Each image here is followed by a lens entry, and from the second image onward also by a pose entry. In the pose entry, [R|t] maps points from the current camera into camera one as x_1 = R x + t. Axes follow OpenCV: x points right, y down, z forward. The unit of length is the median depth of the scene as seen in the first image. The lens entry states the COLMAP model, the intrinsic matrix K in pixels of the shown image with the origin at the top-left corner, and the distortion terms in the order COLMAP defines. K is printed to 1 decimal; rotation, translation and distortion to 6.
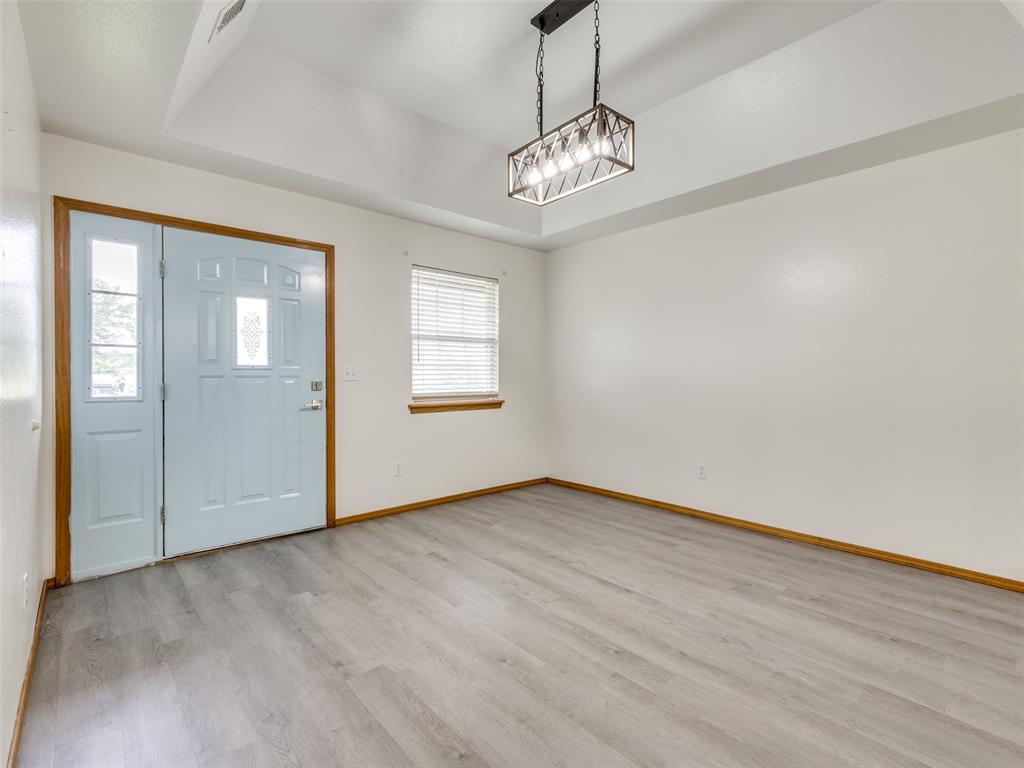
lens RADIAL K [[478.7, 0, 572.0], [0, 478.7, 378.1], [0, 0, 1]] dist [0.000486, -0.001428]
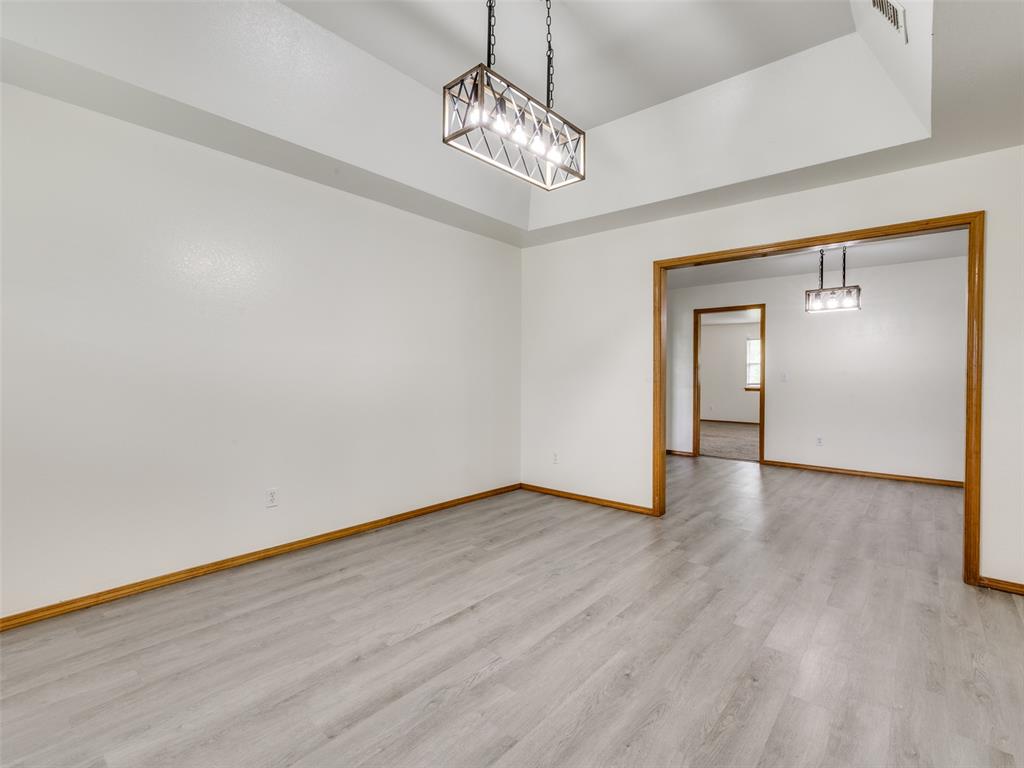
lens RADIAL K [[478.7, 0, 515.7], [0, 478.7, 375.7], [0, 0, 1]] dist [0.000486, -0.001428]
pose [[-0.074809, -0.002641, 0.997194, -0.640524], [0.000944, 0.999996, 0.002719, -0.010858], [-0.997197, 0.001145, -0.074807, 0.762261]]
